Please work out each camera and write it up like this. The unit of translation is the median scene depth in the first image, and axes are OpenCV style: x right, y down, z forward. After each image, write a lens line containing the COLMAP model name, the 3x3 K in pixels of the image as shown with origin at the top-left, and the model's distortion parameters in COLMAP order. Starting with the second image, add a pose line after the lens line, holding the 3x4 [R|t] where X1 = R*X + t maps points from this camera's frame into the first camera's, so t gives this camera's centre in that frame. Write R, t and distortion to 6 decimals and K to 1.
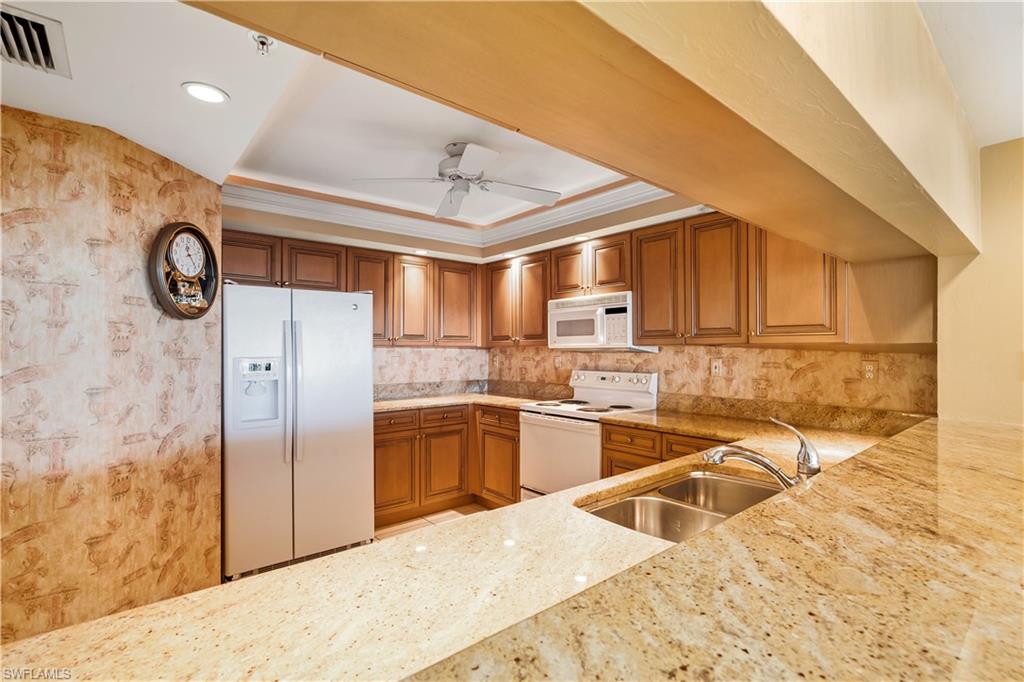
lens RADIAL K [[475.8, 0, 516.2], [0, 475.8, 345.4], [0, 0, 1]] dist [-0.004997, 0.000783]
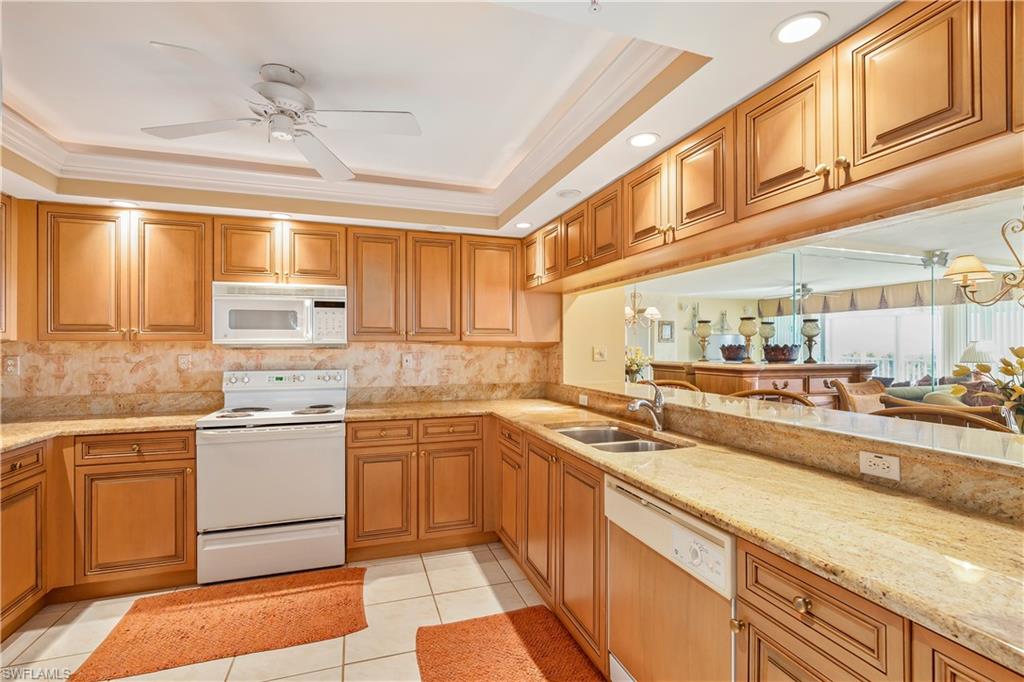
lens RADIAL K [[475.8, 0, 517.9], [0, 475.8, 343.2], [0, 0, 1]] dist [-0.004997, 0.000783]
pose [[0.362568, 0.005928, 0.931939, -0.516668], [-0.006614, 0.999971, -0.003787, 0.004858], [-0.931934, -0.004791, 0.362596, 0.295223]]
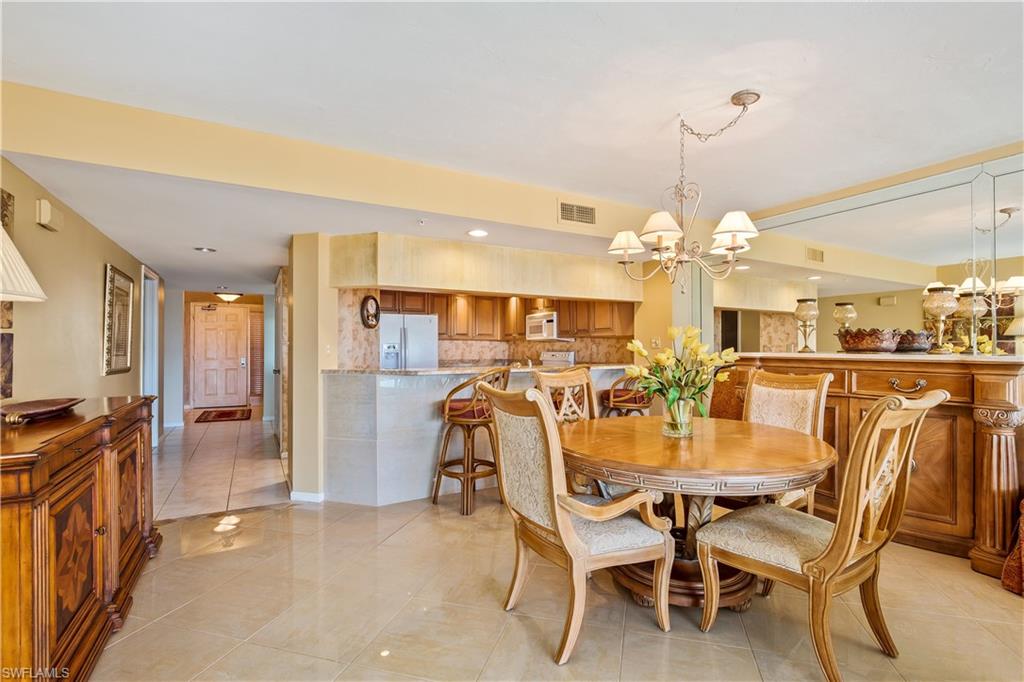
lens RADIAL K [[475.8, 0, 513.8], [0, 475.8, 345.7], [0, 0, 1]] dist [-0.004997, 0.000783]
pose [[0.979752, -0.002678, -0.200195, 0.452030], [0.003032, 0.999994, 0.001459, 0.029255], [0.200190, -0.002037, 0.979755, -1.017371]]
